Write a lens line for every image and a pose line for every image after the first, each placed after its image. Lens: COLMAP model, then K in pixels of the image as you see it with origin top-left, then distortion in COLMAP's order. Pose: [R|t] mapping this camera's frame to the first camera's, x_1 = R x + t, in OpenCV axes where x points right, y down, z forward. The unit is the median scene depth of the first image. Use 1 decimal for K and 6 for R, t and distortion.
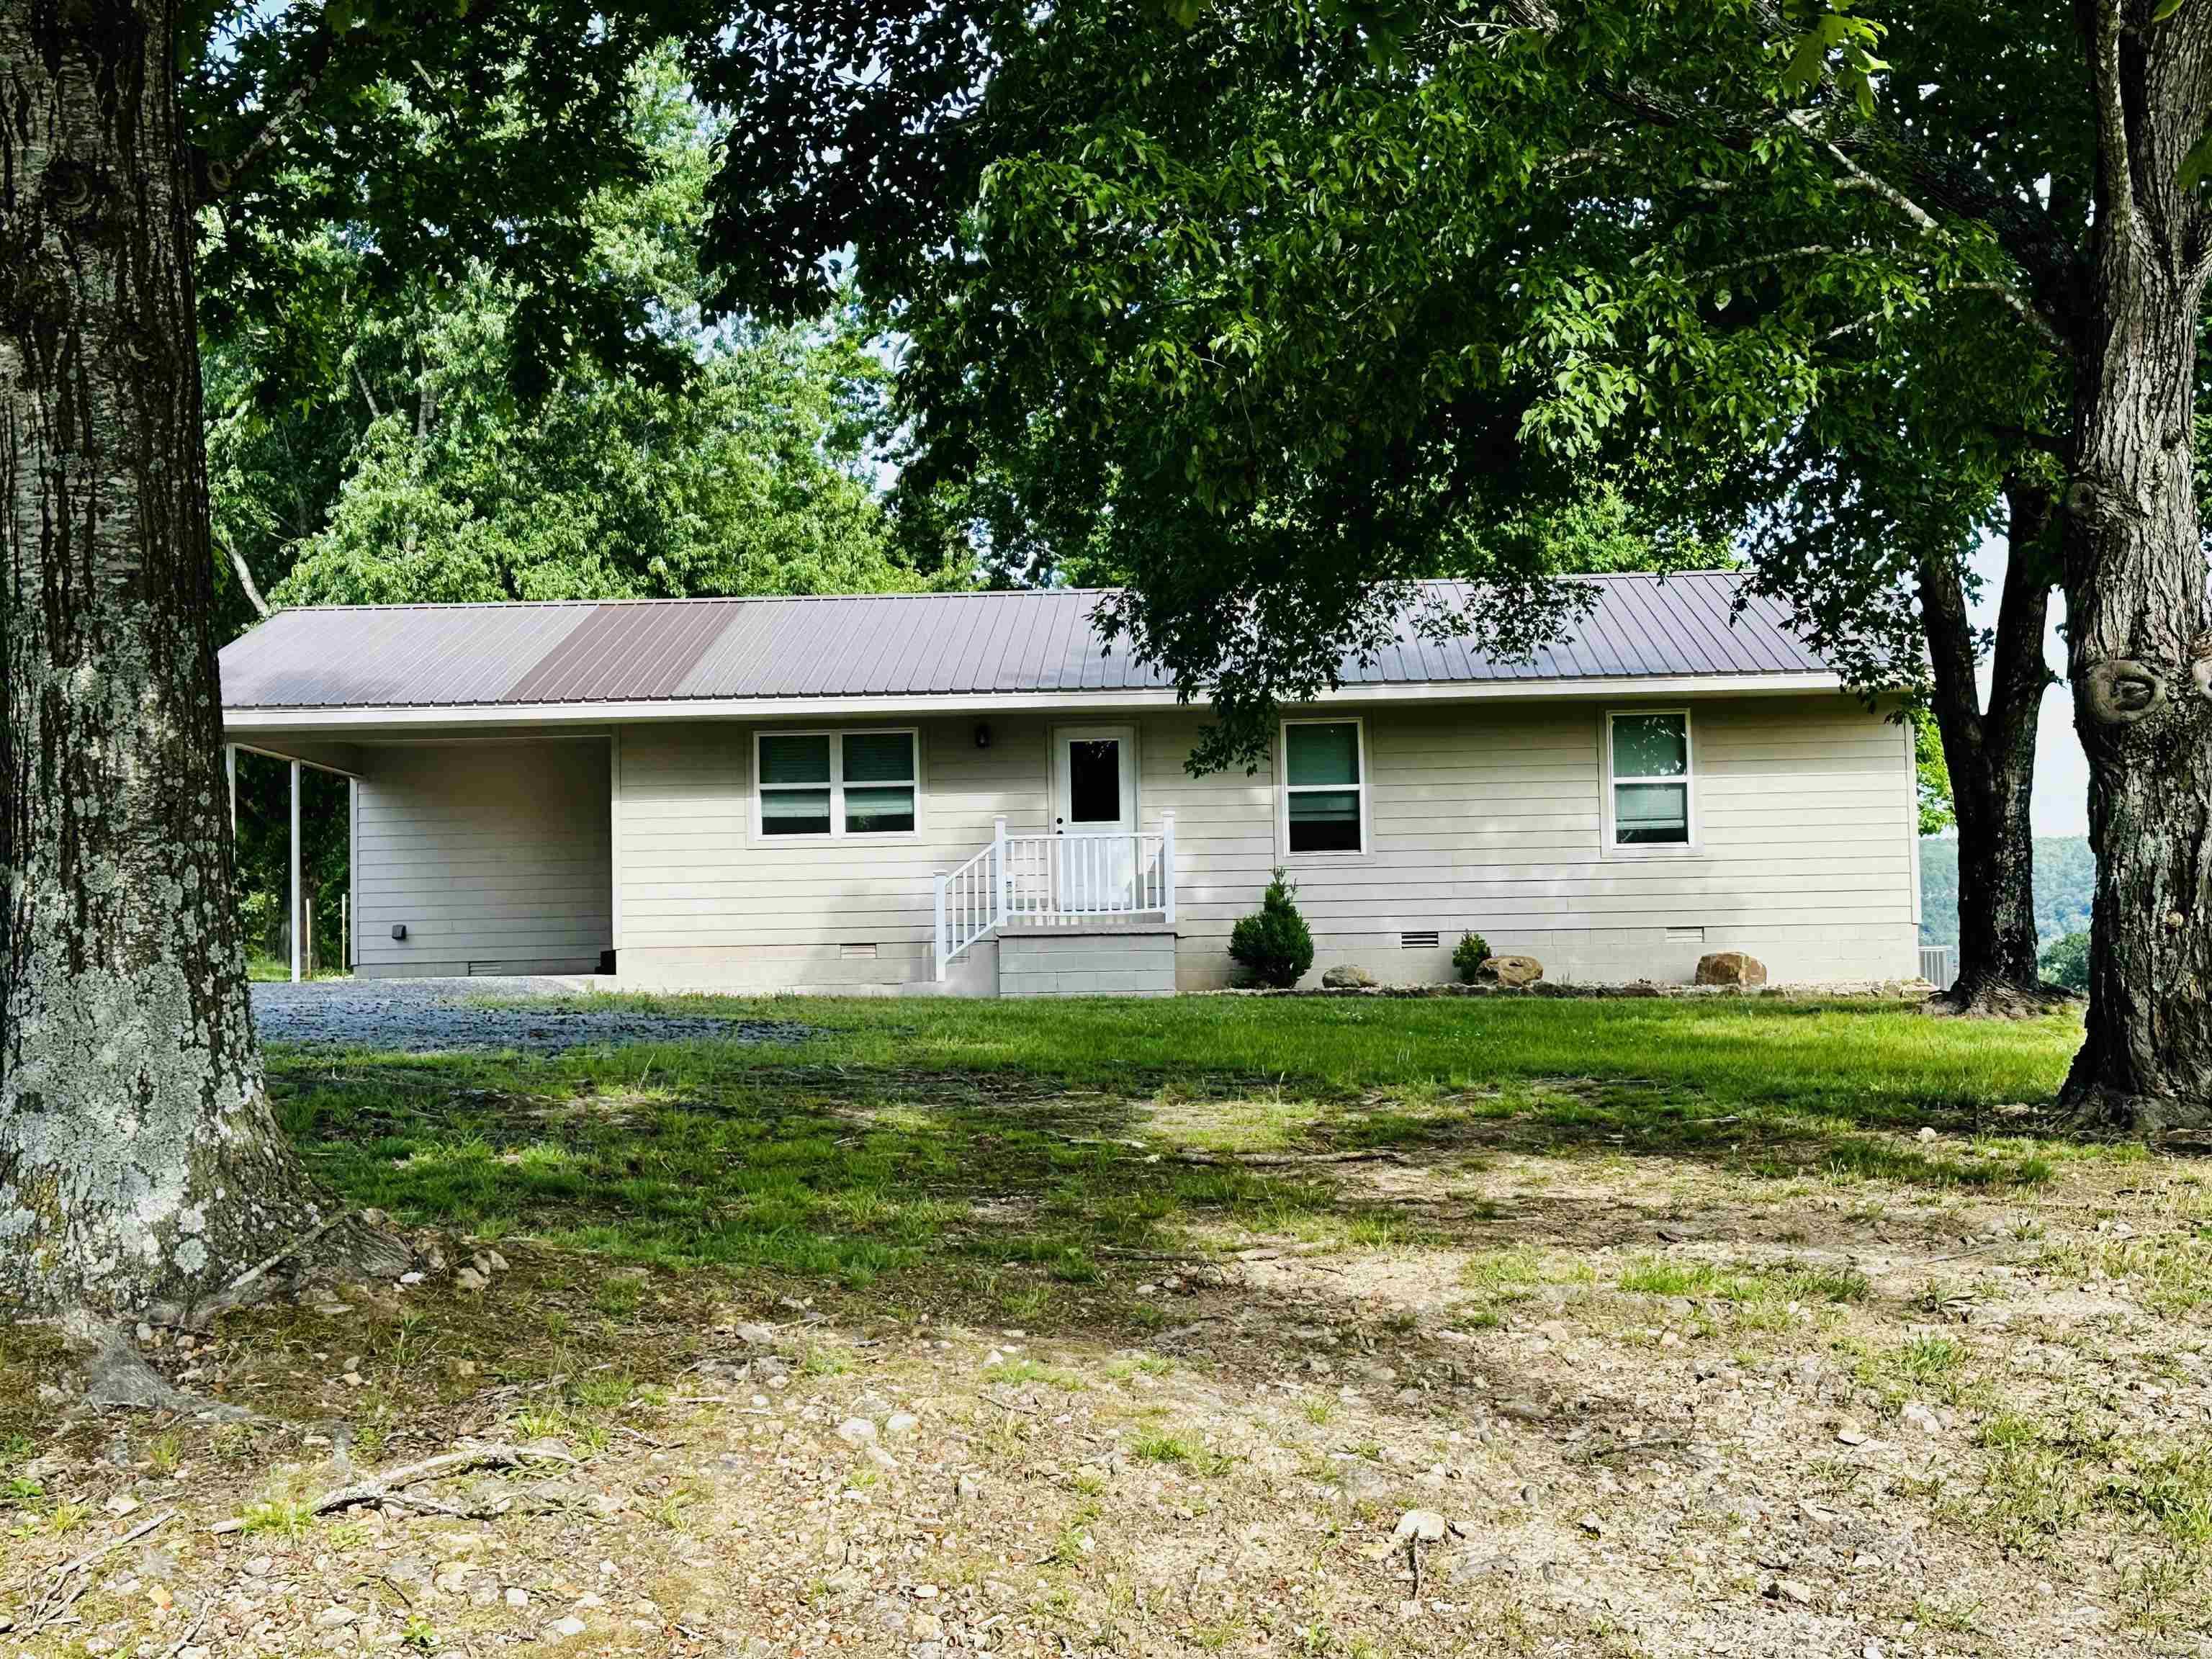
lens RADIAL K [[3092.7, 0, 1106.0], [0, 3092.7, 829.5], [0, 0, 1]] dist [-0.012927, -0.043942]
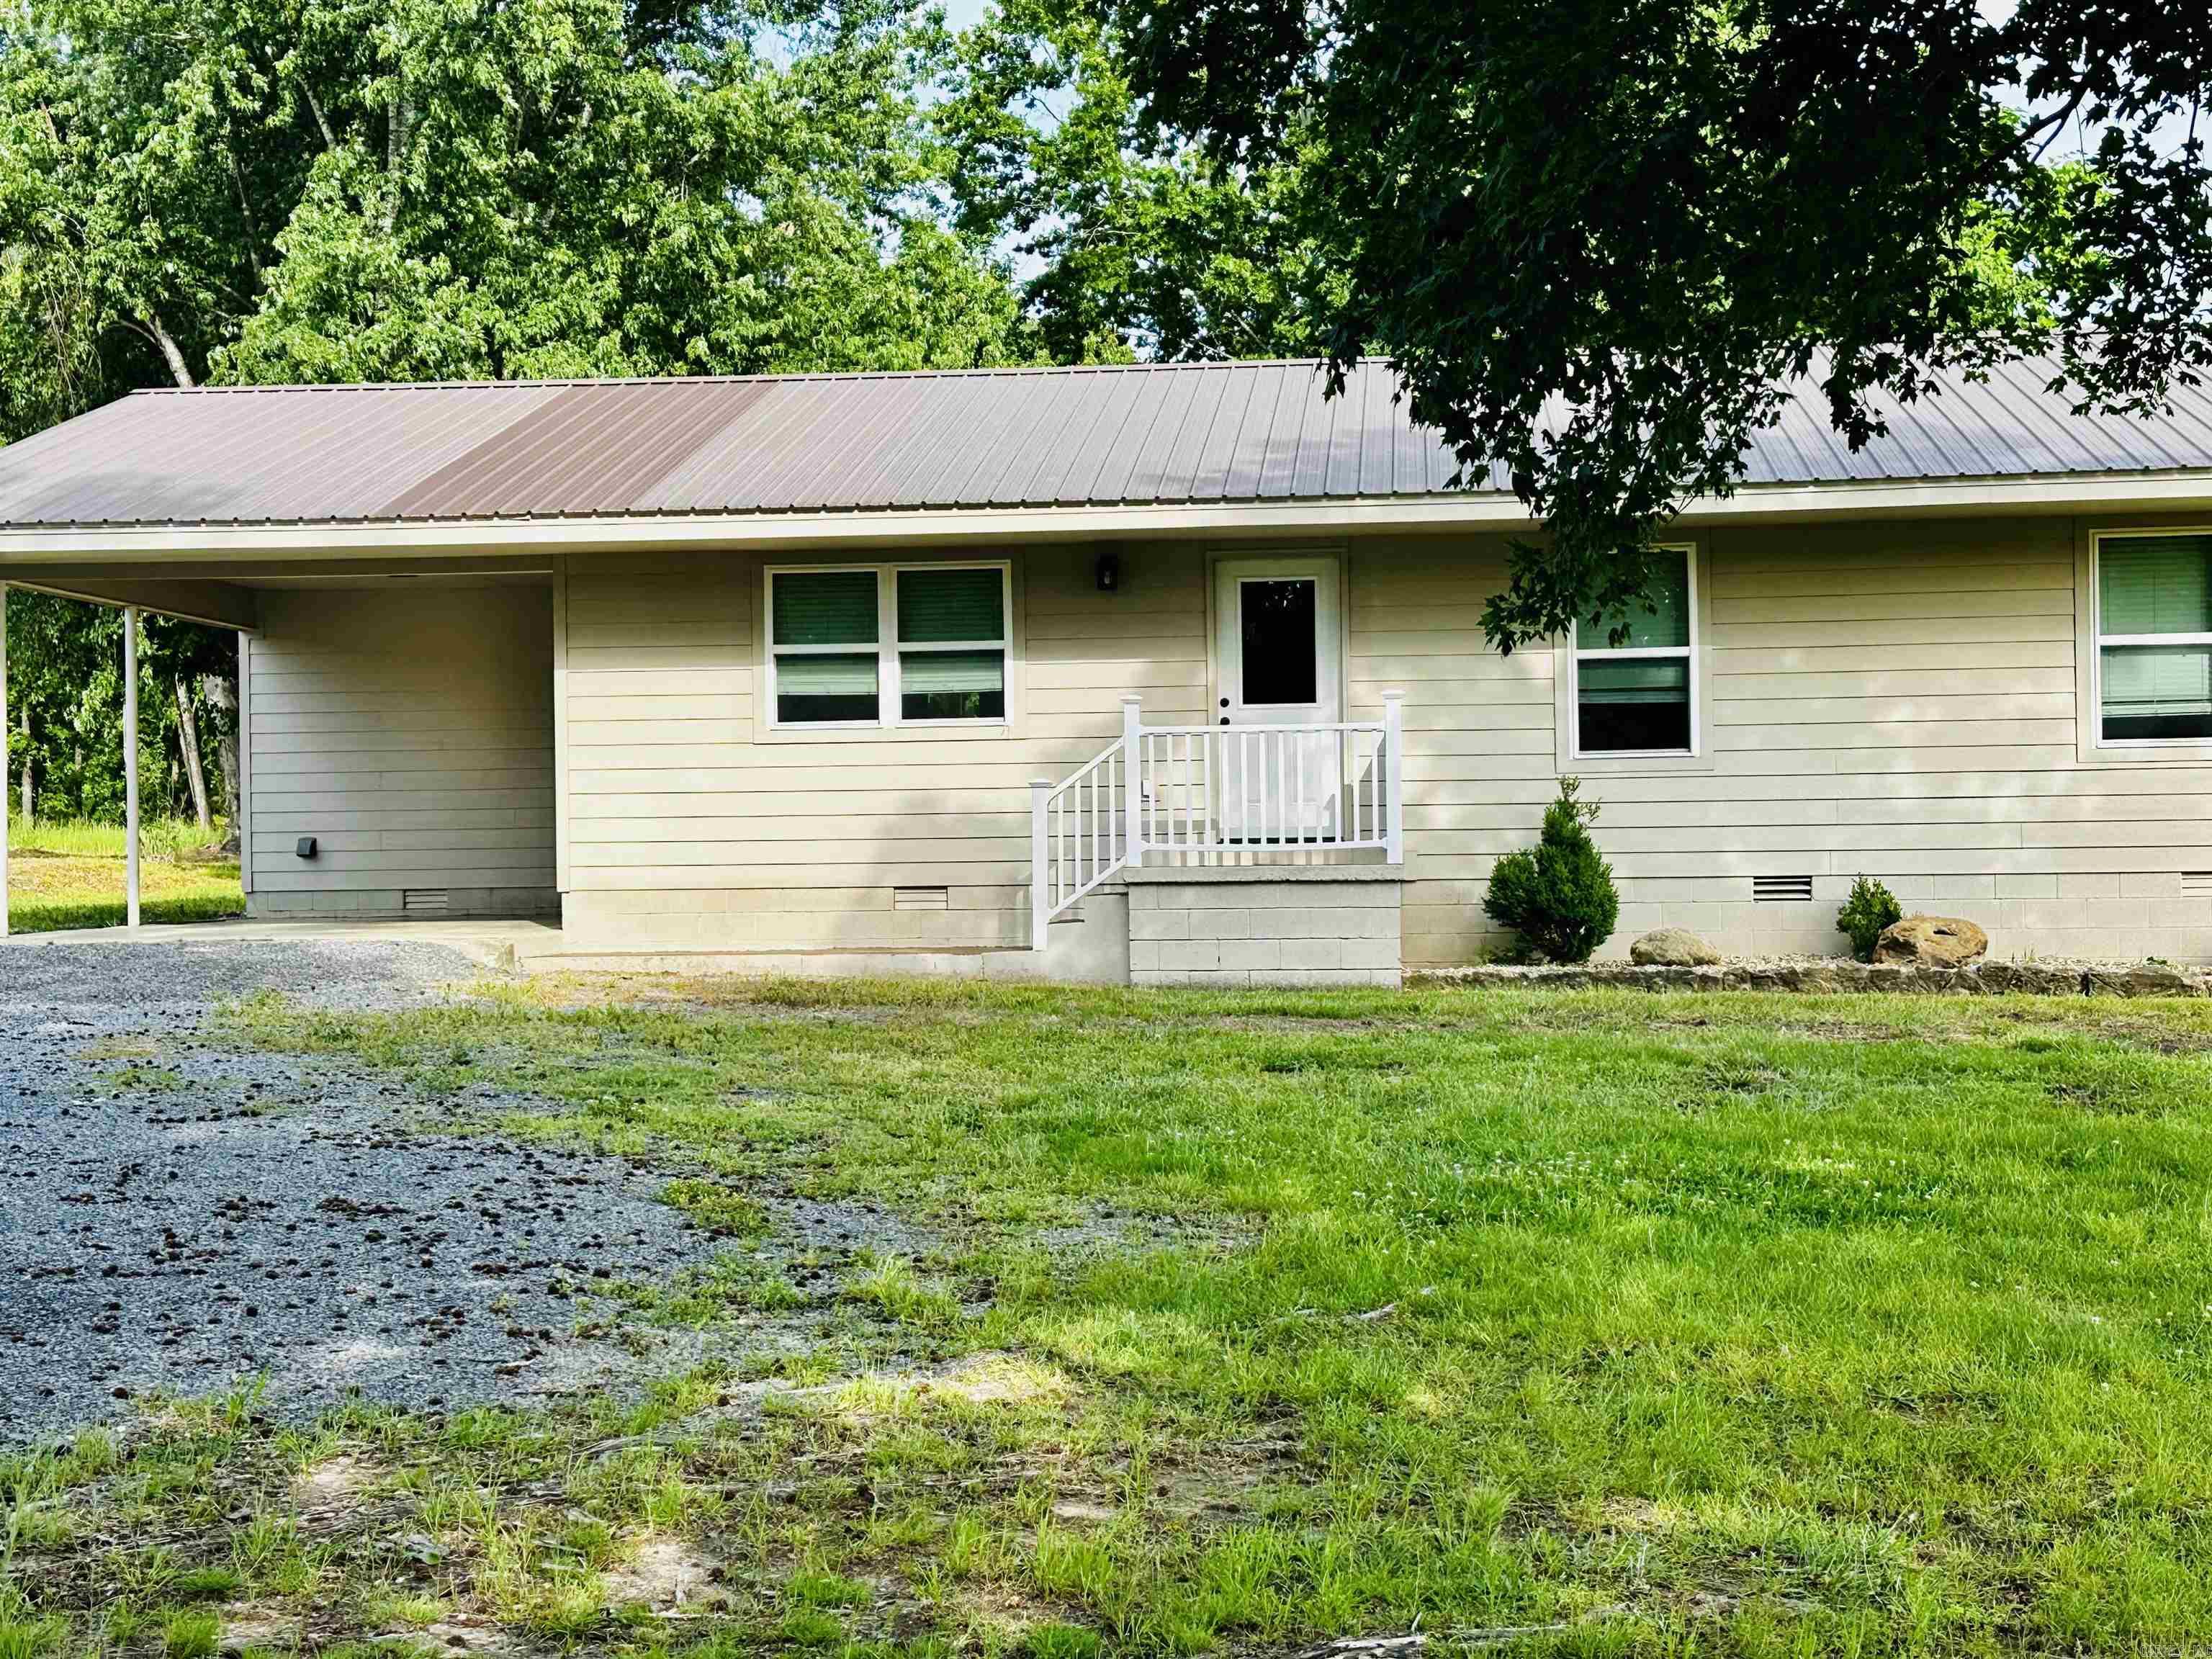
lens RADIAL K [[2921.7, 0, 1104.4], [0, 2921.7, 859.9], [0, 0, 1]] dist [0.141699, -0.354708]
pose [[0.998062, 0.006292, -0.061910, -0.001832], [-0.002364, 0.997991, 0.063311, -0.008664], [0.062184, -0.063041, 0.996072, 0.375397]]
